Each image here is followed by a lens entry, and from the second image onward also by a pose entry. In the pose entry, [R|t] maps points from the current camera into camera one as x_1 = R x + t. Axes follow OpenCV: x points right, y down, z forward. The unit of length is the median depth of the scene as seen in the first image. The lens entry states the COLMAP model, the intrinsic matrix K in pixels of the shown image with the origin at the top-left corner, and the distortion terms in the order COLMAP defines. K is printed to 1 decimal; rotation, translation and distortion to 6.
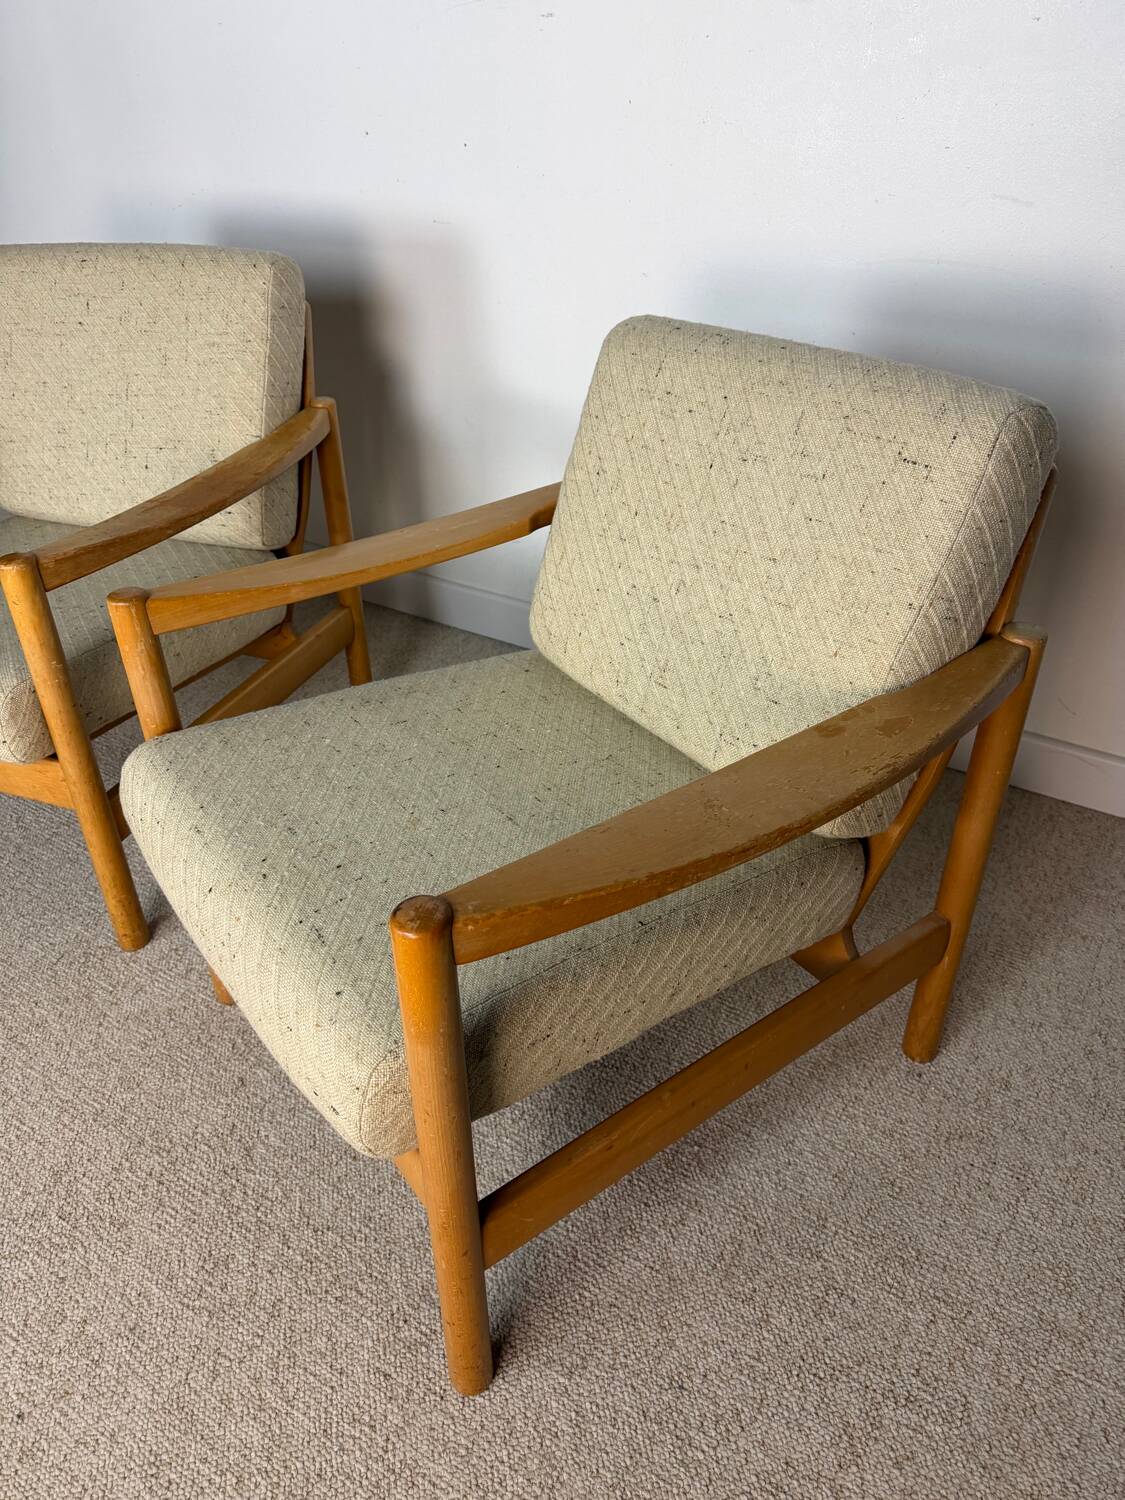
lens RADIAL K [[1044.8, 0, 565.2], [0, 1044.8, 755.6], [0, 0, 1]] dist [0.005204, -0.011623]
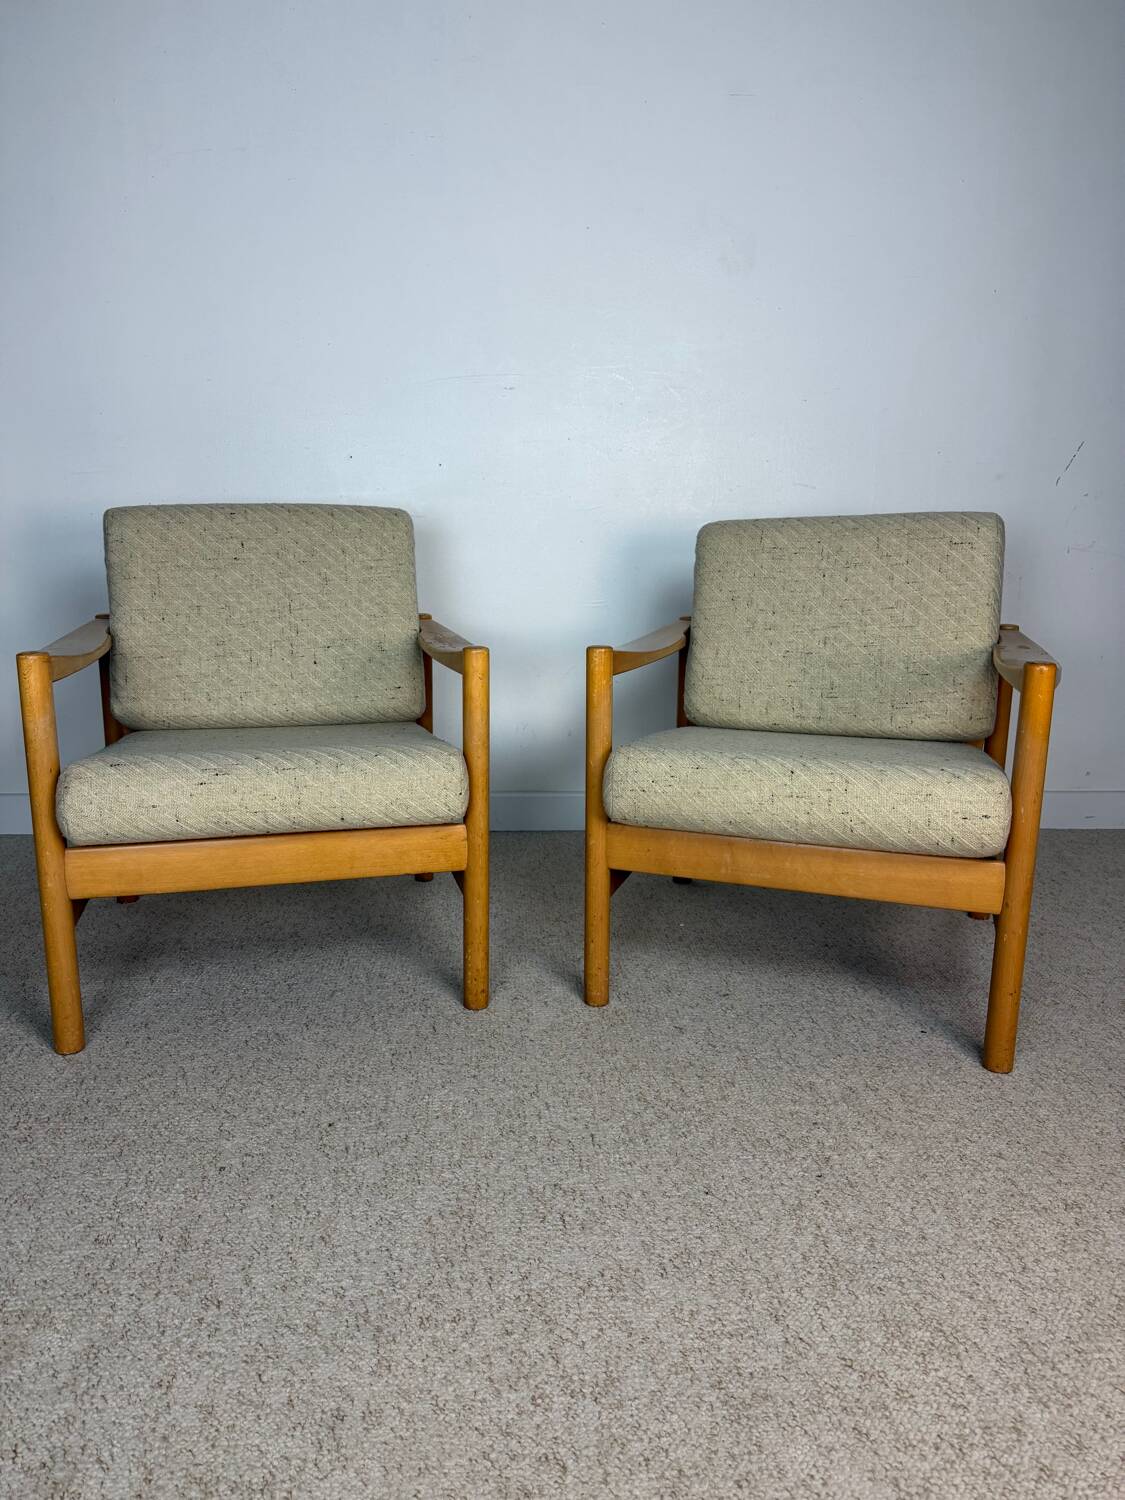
lens RADIAL K [[1044.8, 0, 559.7], [0, 1044.8, 753.3], [0, 0, 1]] dist [0.005204, -0.011623]
pose [[0.819927, -0.096630, 0.564254, -1.190113], [0.305910, 0.907078, -0.289185, 0.355521], [-0.483878, 0.409722, 0.773298, -0.044957]]
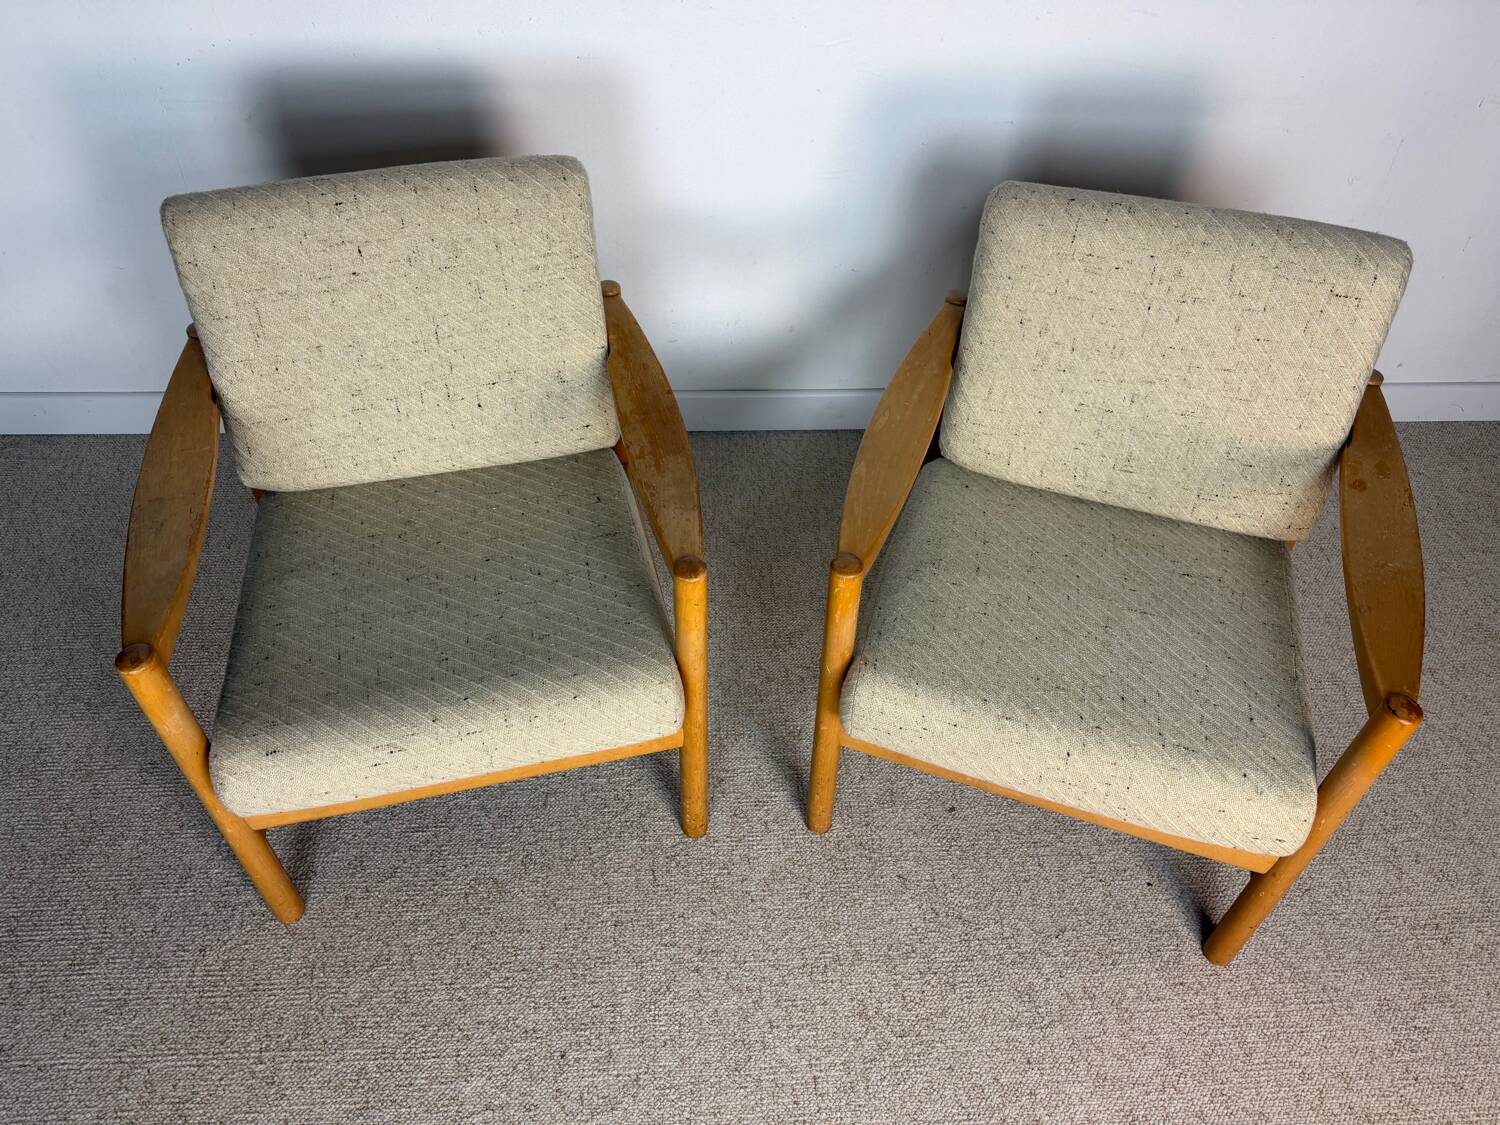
lens RADIAL K [[1044.8, 0, 744.7], [0, 1044.8, 570.3], [0, 0, 1]] dist [0.005204, -0.011623]
pose [[0.827487, -0.380419, 0.412973, -0.900836], [0.291871, 0.919754, 0.262420, -0.437819], [-0.479663, -0.096614, 0.872118, 0.044796]]
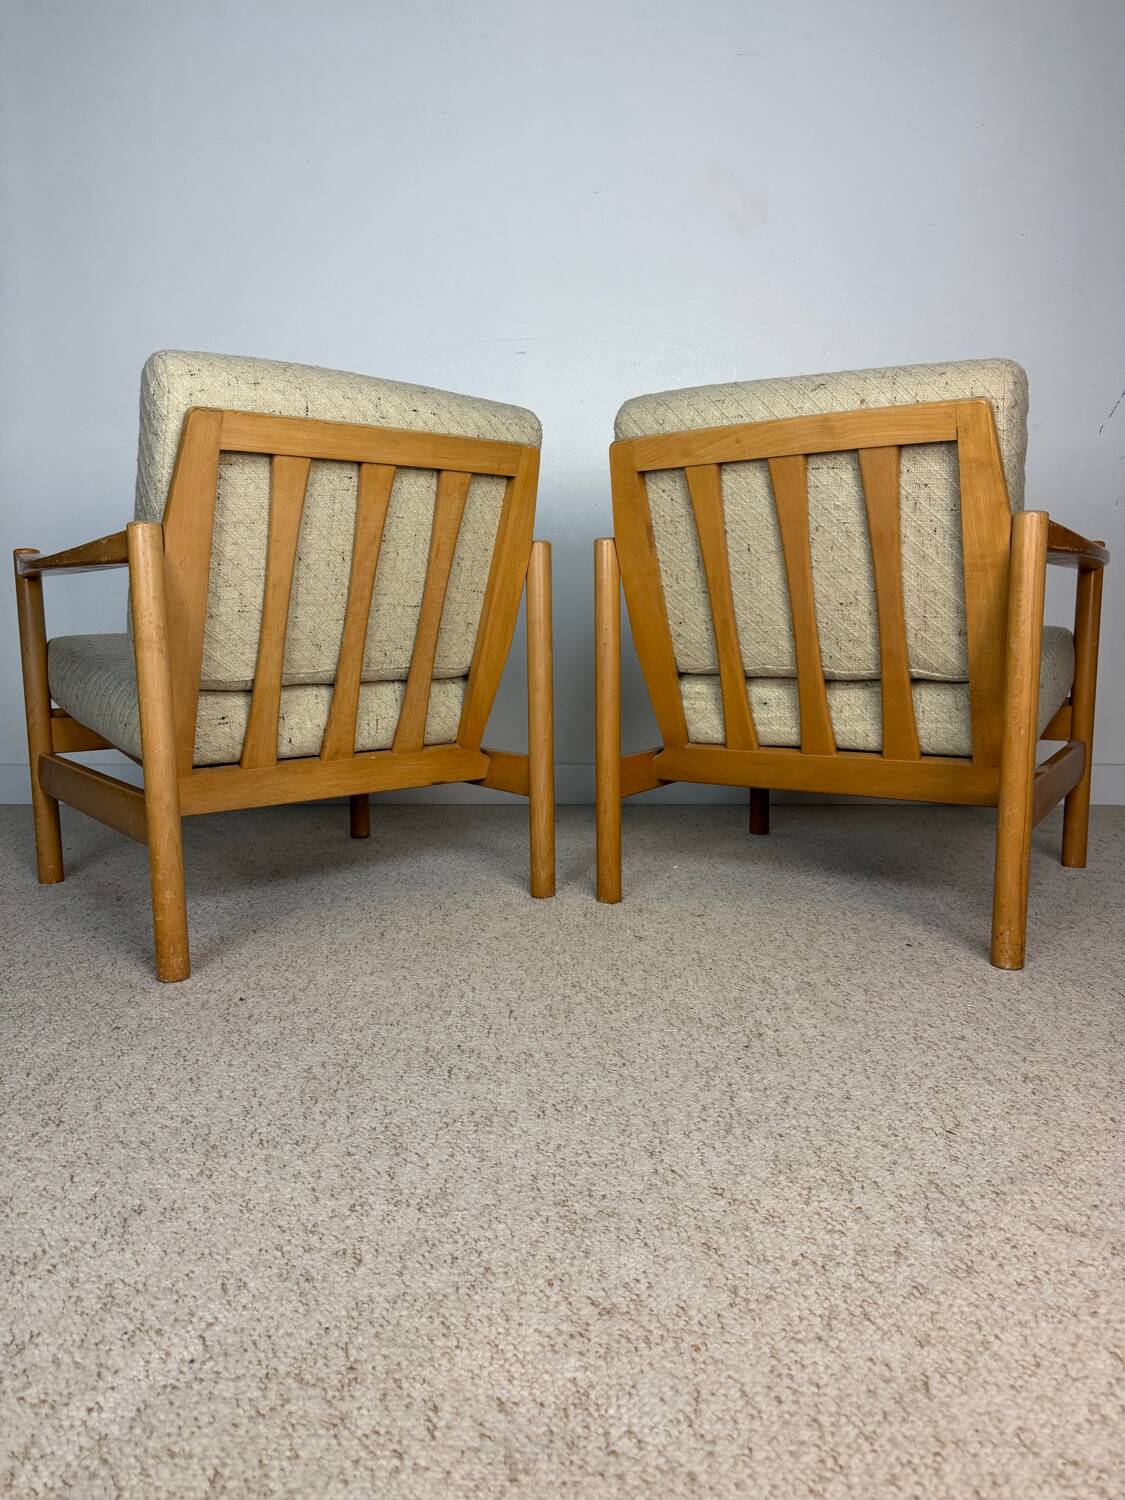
lens RADIAL K [[1044.8, 0, 568.6], [0, 1044.8, 771.6], [0, 0, 1]] dist [0.005204, -0.011623]
pose [[0.872027, -0.063171, 0.485364, -1.006748], [0.272842, 0.886013, -0.374885, 0.606366], [-0.406356, 0.459338, 0.789863, 0.021363]]
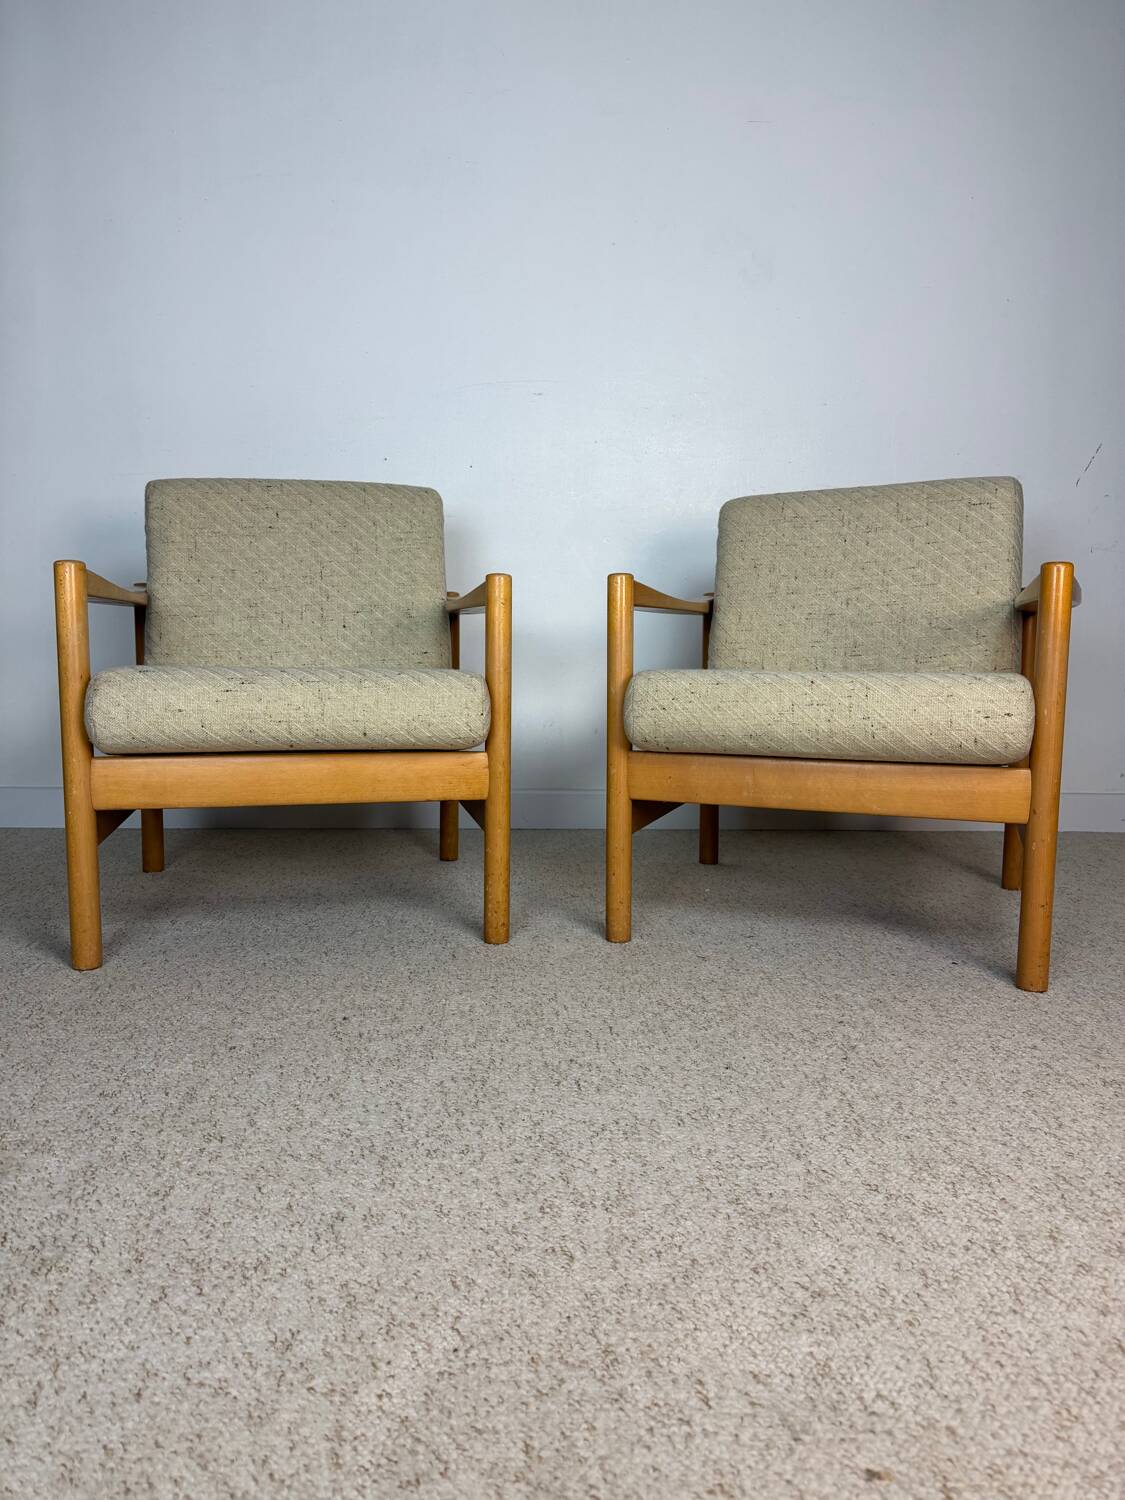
lens RADIAL K [[1044.8, 0, 566.1], [0, 1044.8, 760.7], [0, 0, 1]] dist [0.005204, -0.011623]
pose [[0.835586, -0.040794, 0.547842, -1.194519], [0.294093, 0.875523, -0.383365, 0.573483], [-0.464009, 0.481451, 0.743572, 0.047462]]
